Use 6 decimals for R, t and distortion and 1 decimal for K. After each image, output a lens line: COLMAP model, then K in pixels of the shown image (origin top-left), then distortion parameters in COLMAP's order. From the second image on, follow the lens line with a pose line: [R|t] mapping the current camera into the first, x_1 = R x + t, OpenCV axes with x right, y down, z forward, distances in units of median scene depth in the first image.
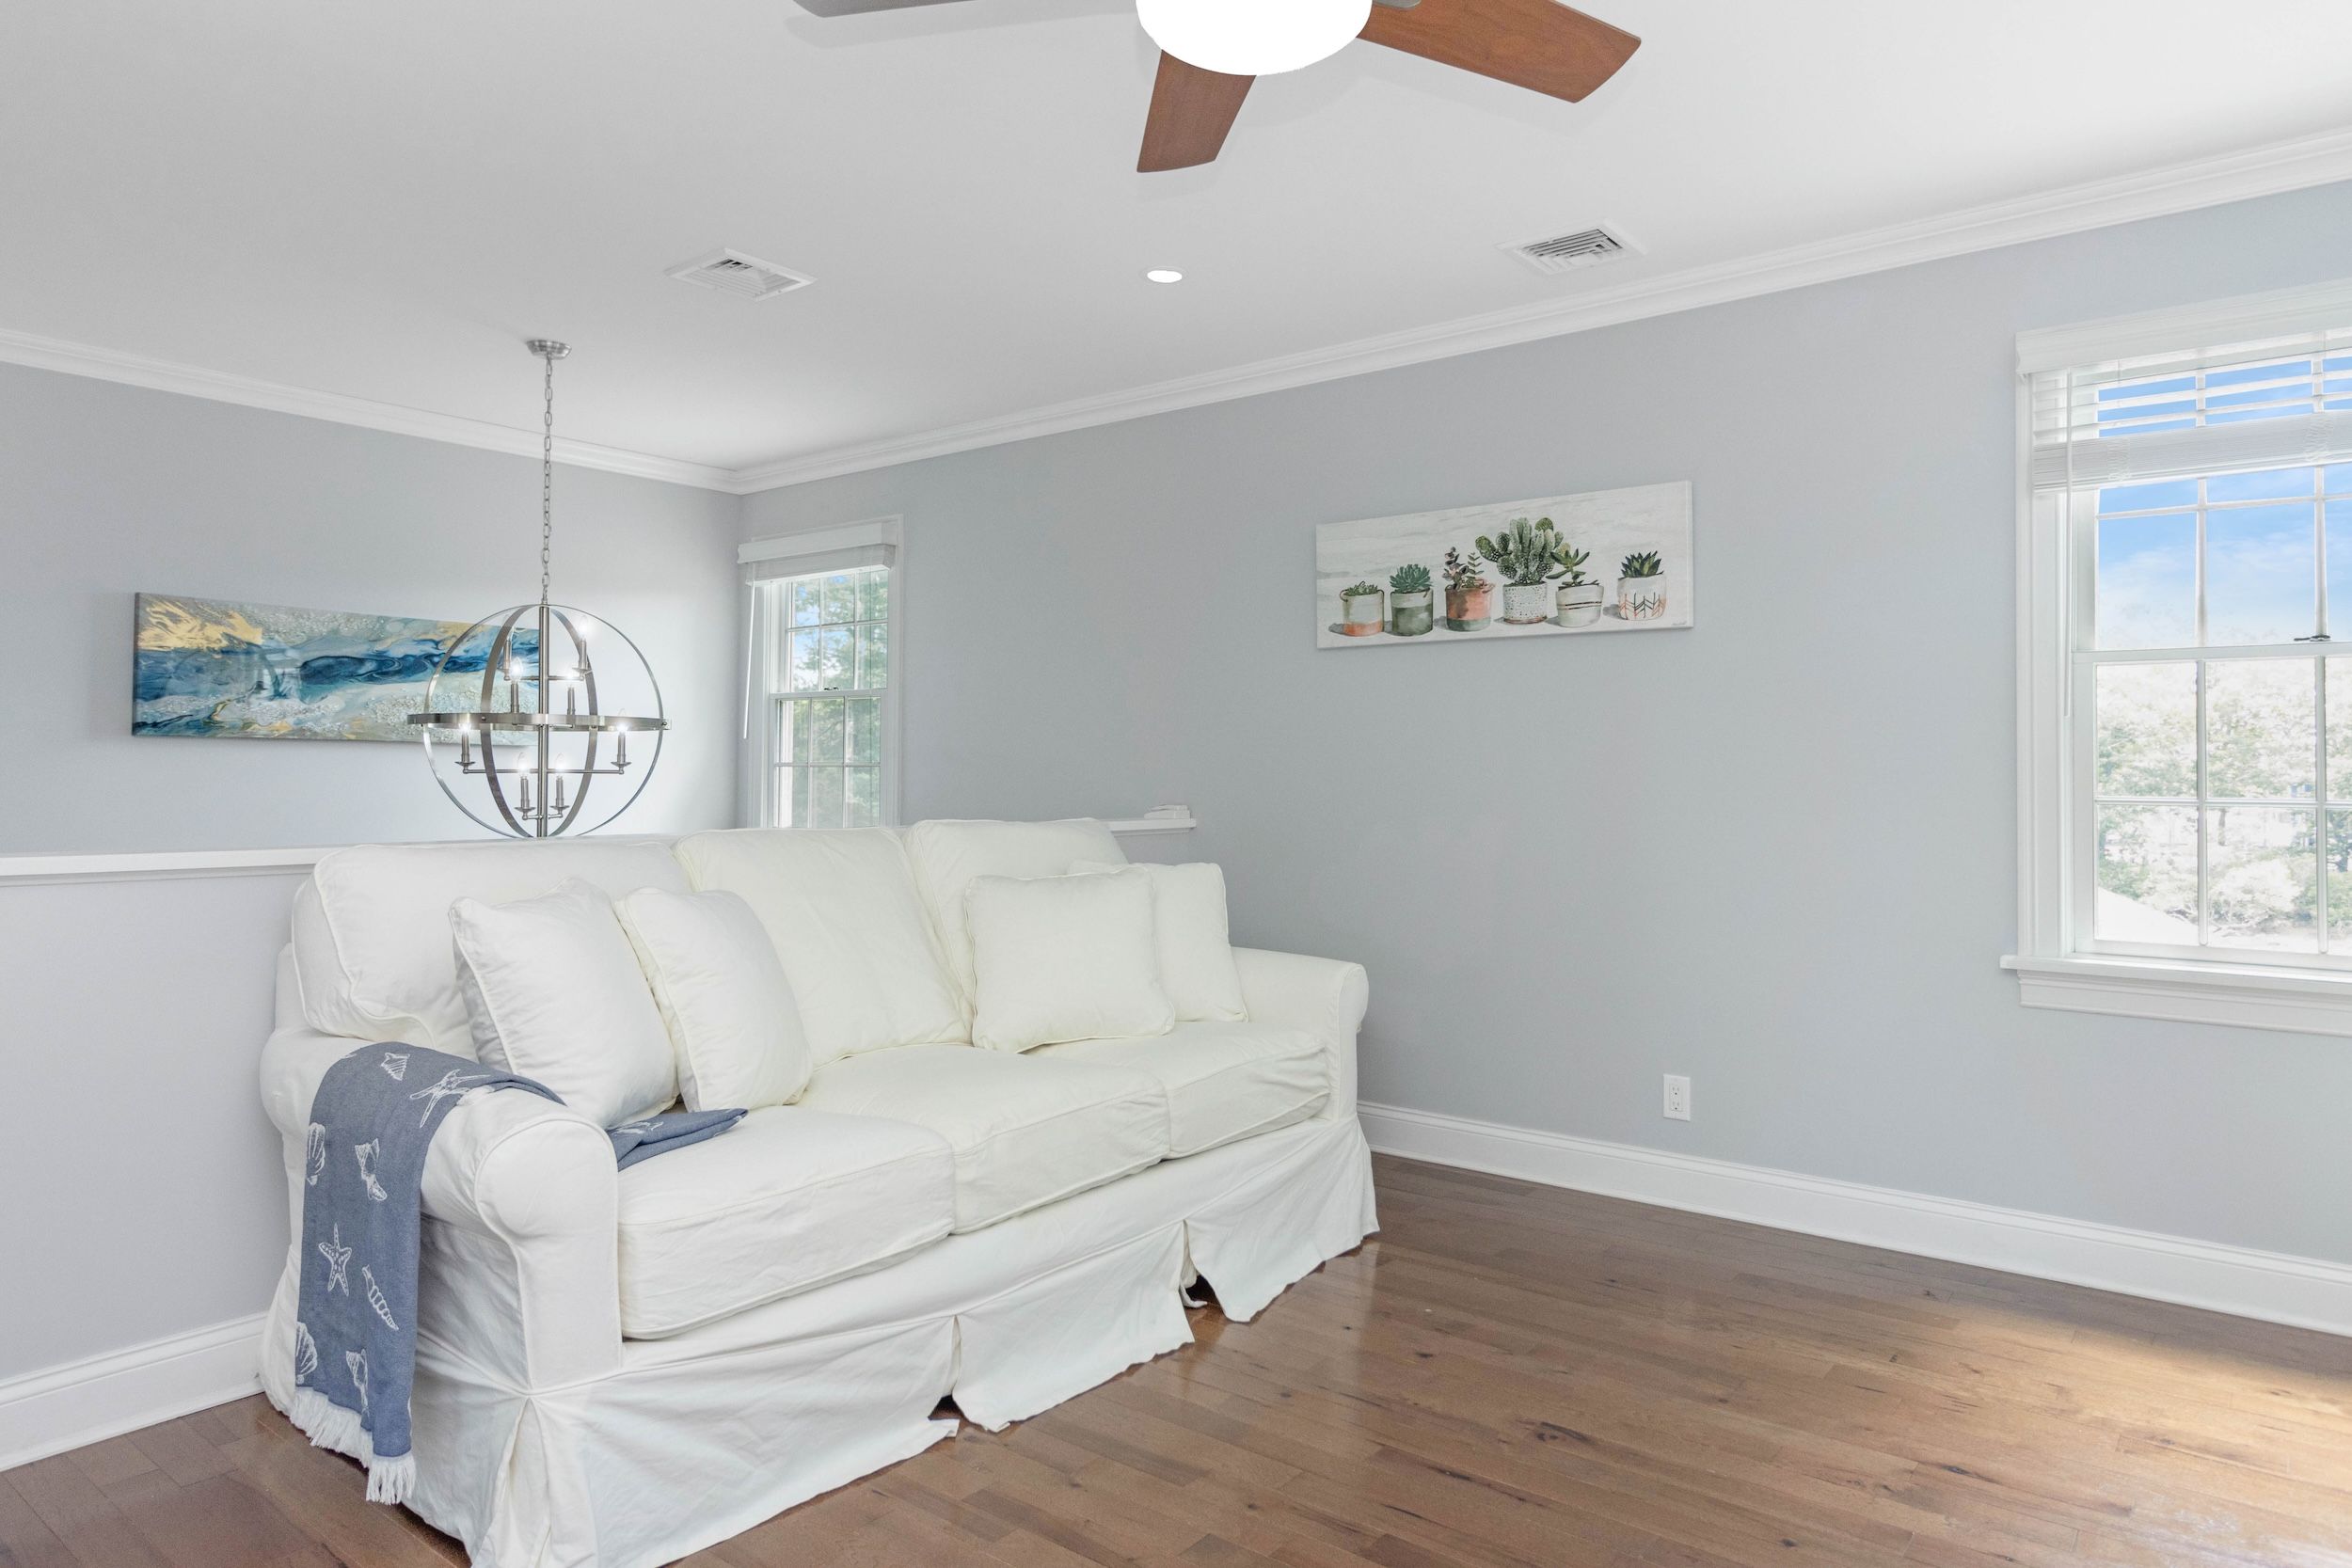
lens RADIAL K [[1429.2, 0, 1176.0], [0, 1429.2, 784.0], [0, 0, 1]] dist [-0.000199, 0.000123]
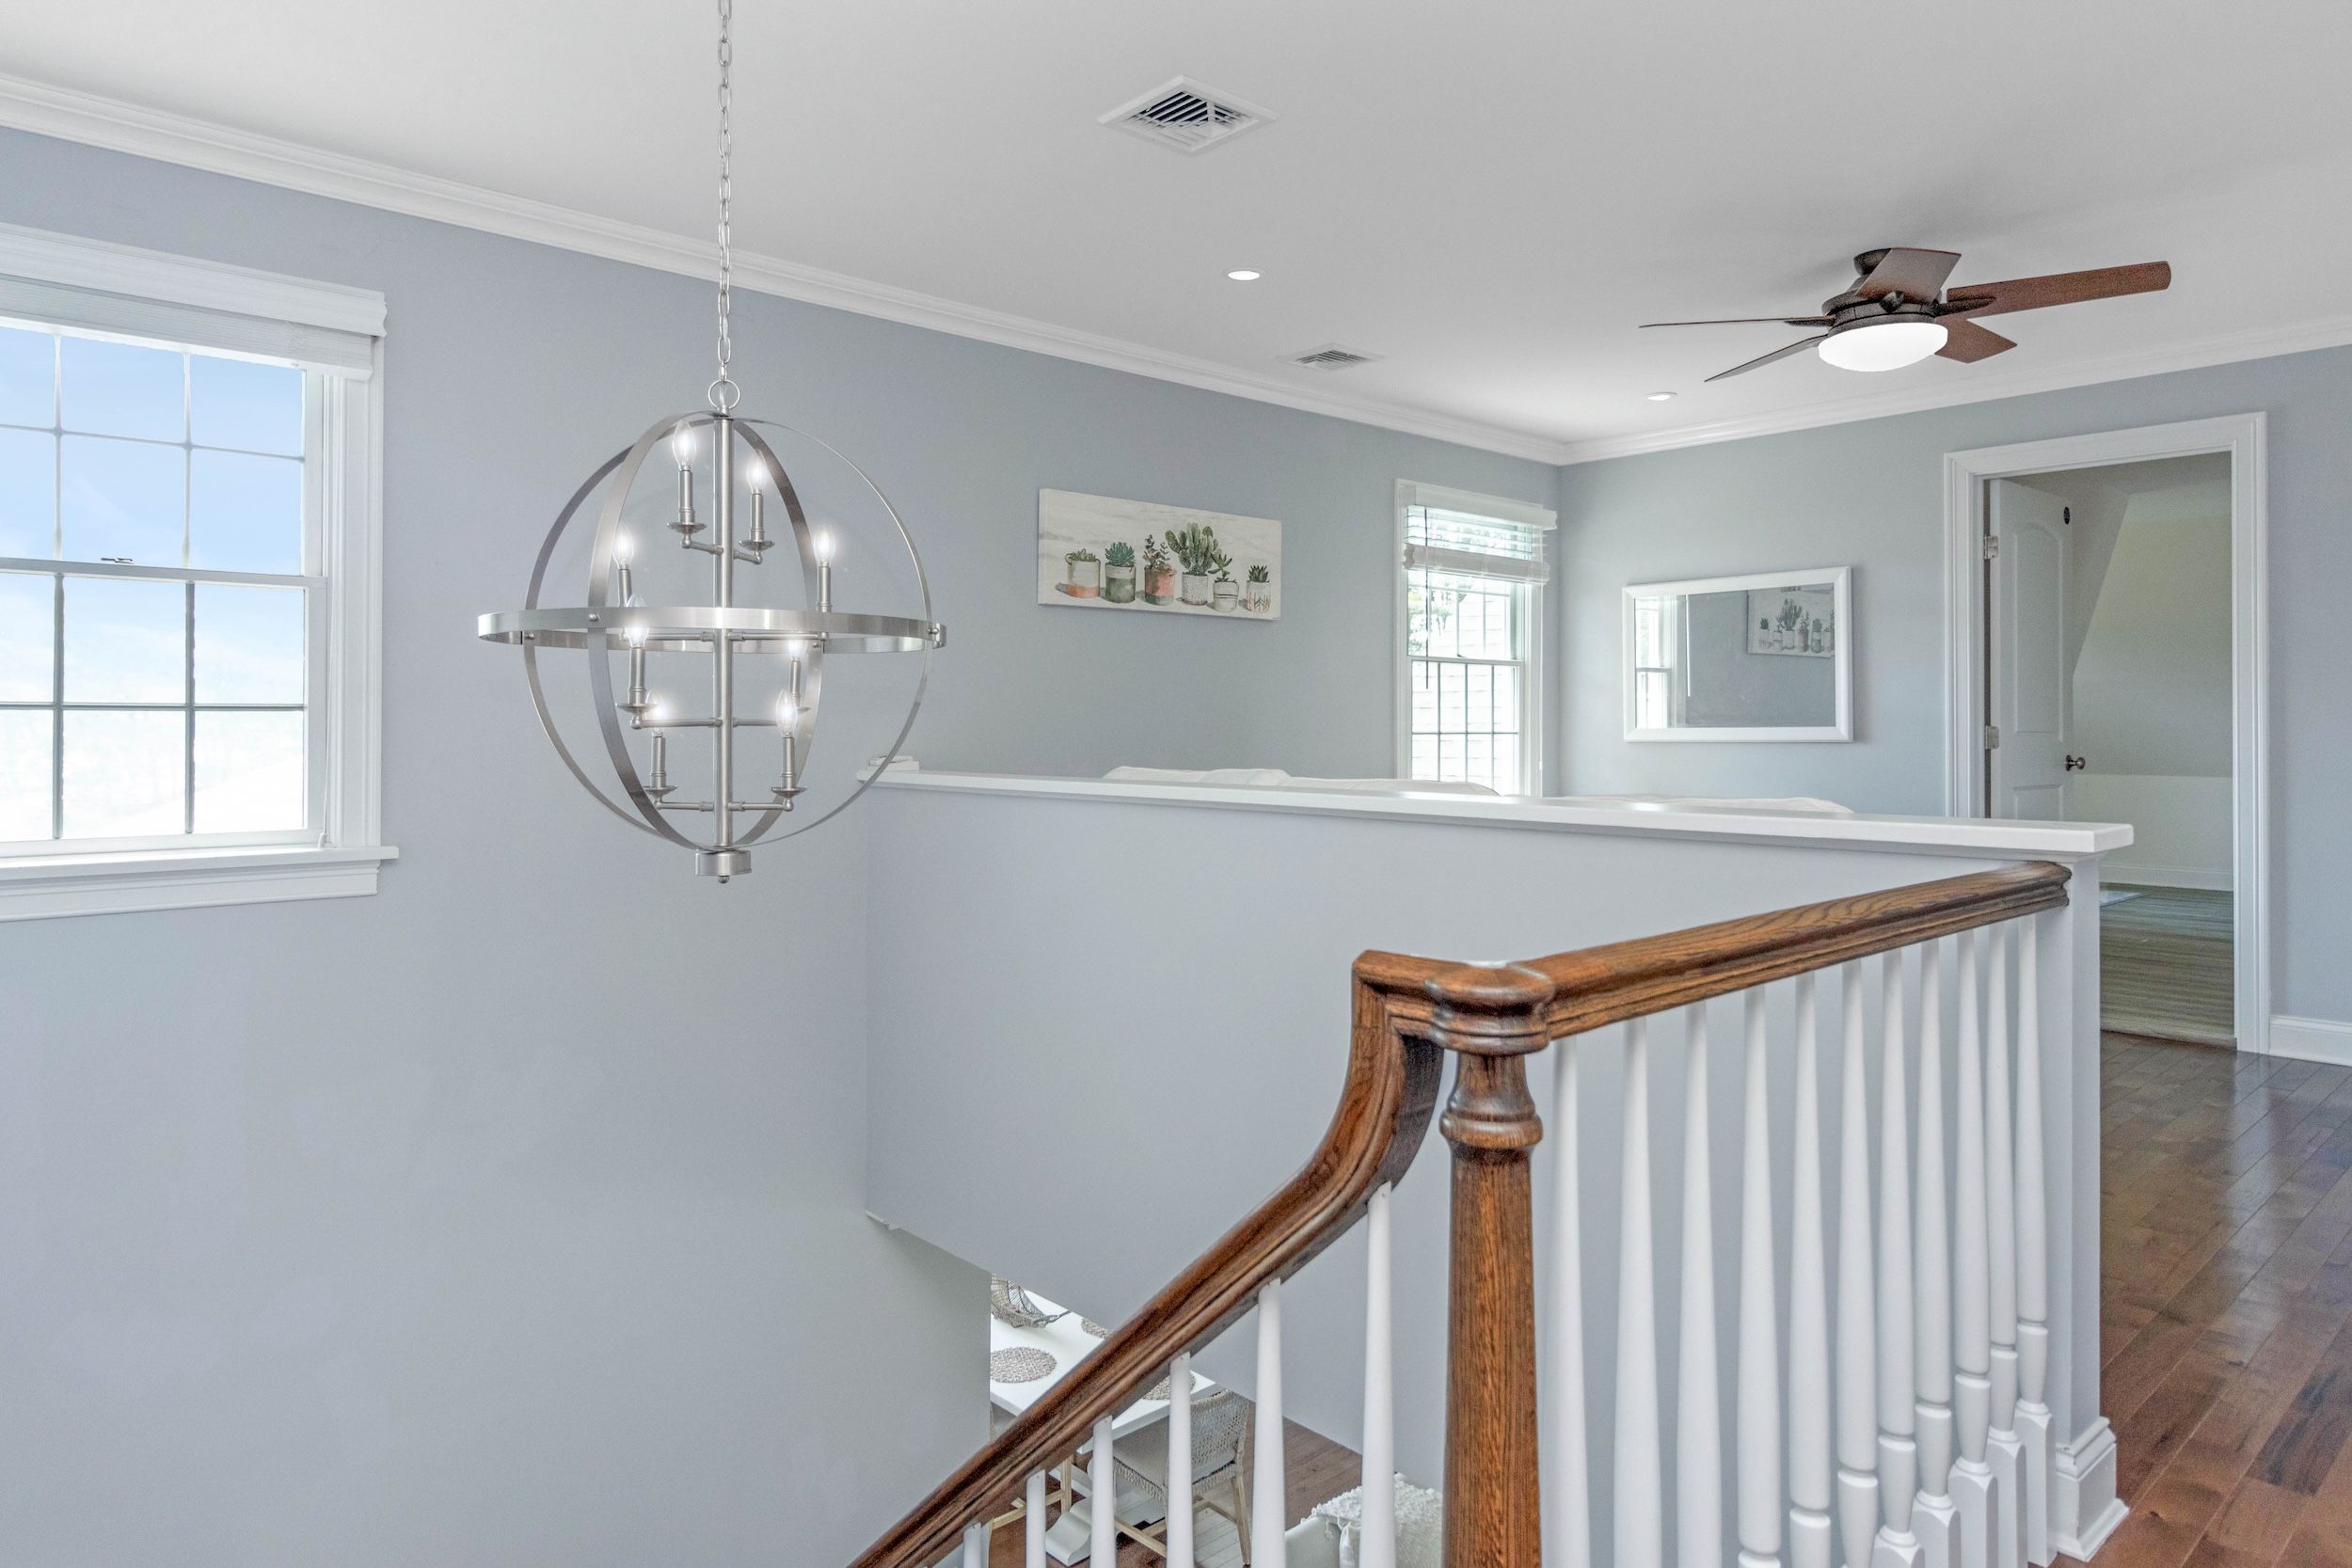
lens RADIAL K [[1429.2, 0, 1176.0], [0, 1429.2, 784.0], [0, 0, 1]] dist [-0.000199, 0.000123]
pose [[0.160149, -0.046452, 0.985999, -1.035777], [0.009520, 0.998918, 0.045514, -0.008092], [-0.987047, 0.002098, 0.160418, 0.795305]]
